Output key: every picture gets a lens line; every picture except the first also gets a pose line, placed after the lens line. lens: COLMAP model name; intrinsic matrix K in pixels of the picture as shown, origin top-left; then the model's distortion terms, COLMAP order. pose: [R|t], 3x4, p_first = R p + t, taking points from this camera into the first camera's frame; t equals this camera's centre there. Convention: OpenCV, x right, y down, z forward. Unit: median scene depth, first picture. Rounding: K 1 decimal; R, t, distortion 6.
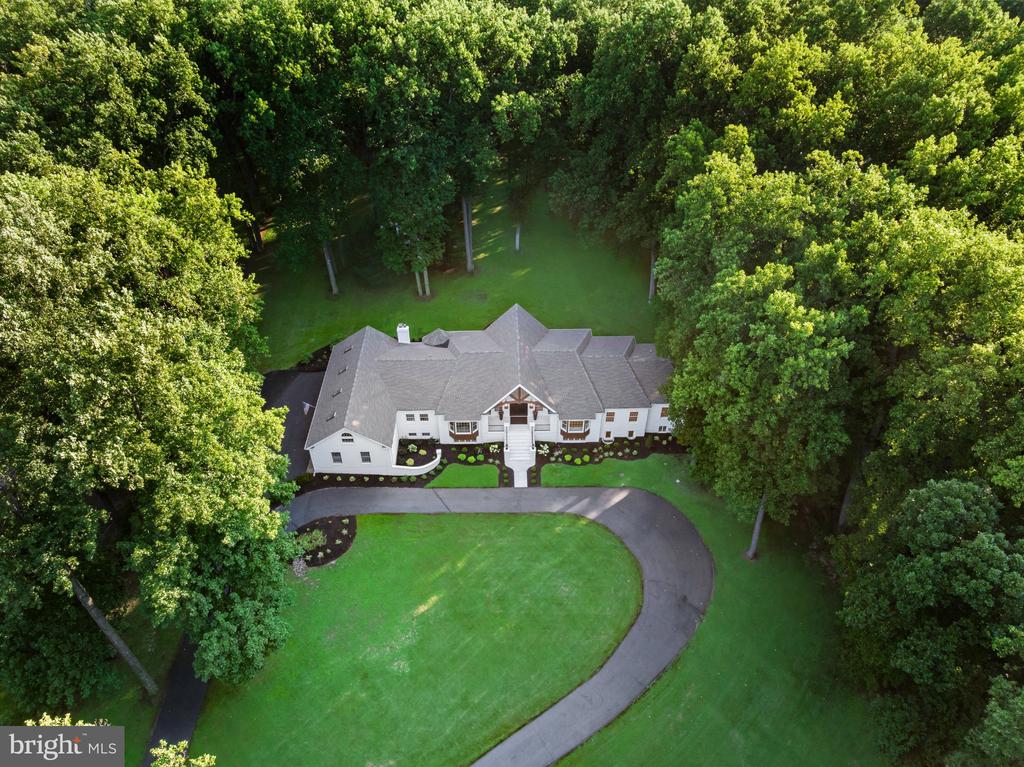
lens RADIAL K [[704.3, 0, 510.8], [0, 704.3, 379.4], [0, 0, 1]] dist [-0.001442, 0.006144]
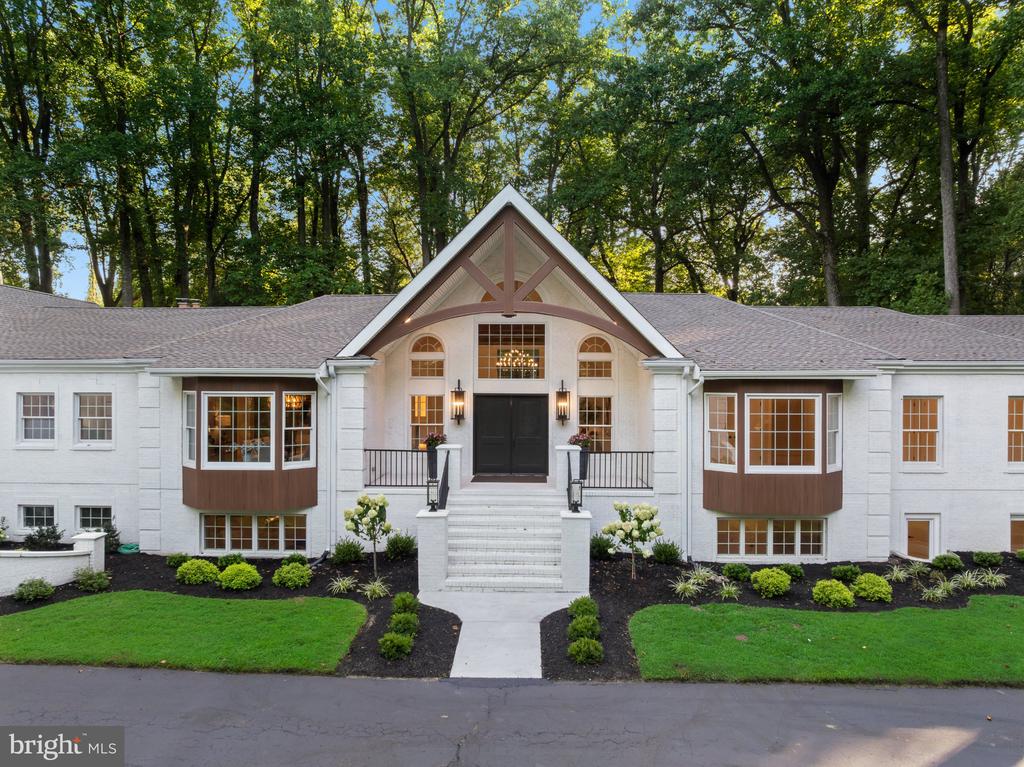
lens RADIAL K [[704.3, 0, 511.4], [0, 704.3, 380.0], [0, 0, 1]] dist [-0.001442, 0.006144]
pose [[0.999050, 0.004213, -0.043382, 0.023585], [-0.031335, 0.761258, -0.647691, 0.198501], [0.030296, 0.648435, 0.760667, 0.859492]]
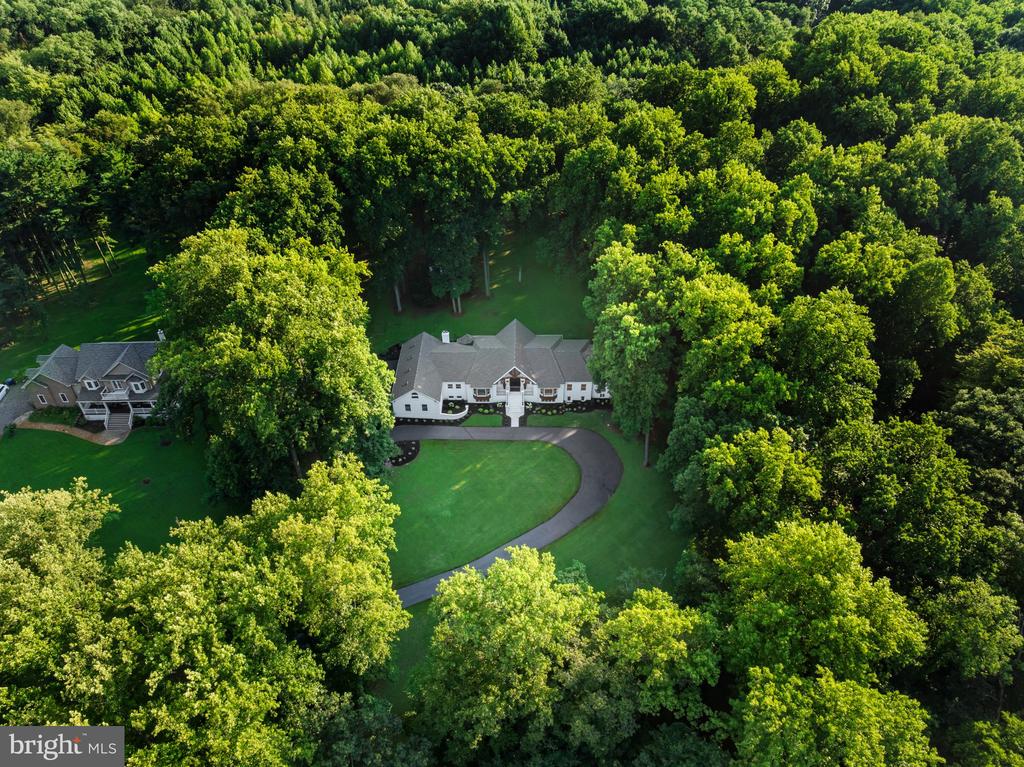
lens RADIAL K [[704.3, 0, 514.5], [0, 704.3, 390.4], [0, 0, 1]] dist [-0.001442, 0.006144]
pose [[0.999614, 0.010716, -0.025618, 0.056286], [-0.010736, 0.999942, -0.000647, 0.066099], [0.025609, 0.000922, 0.999672, -0.704993]]
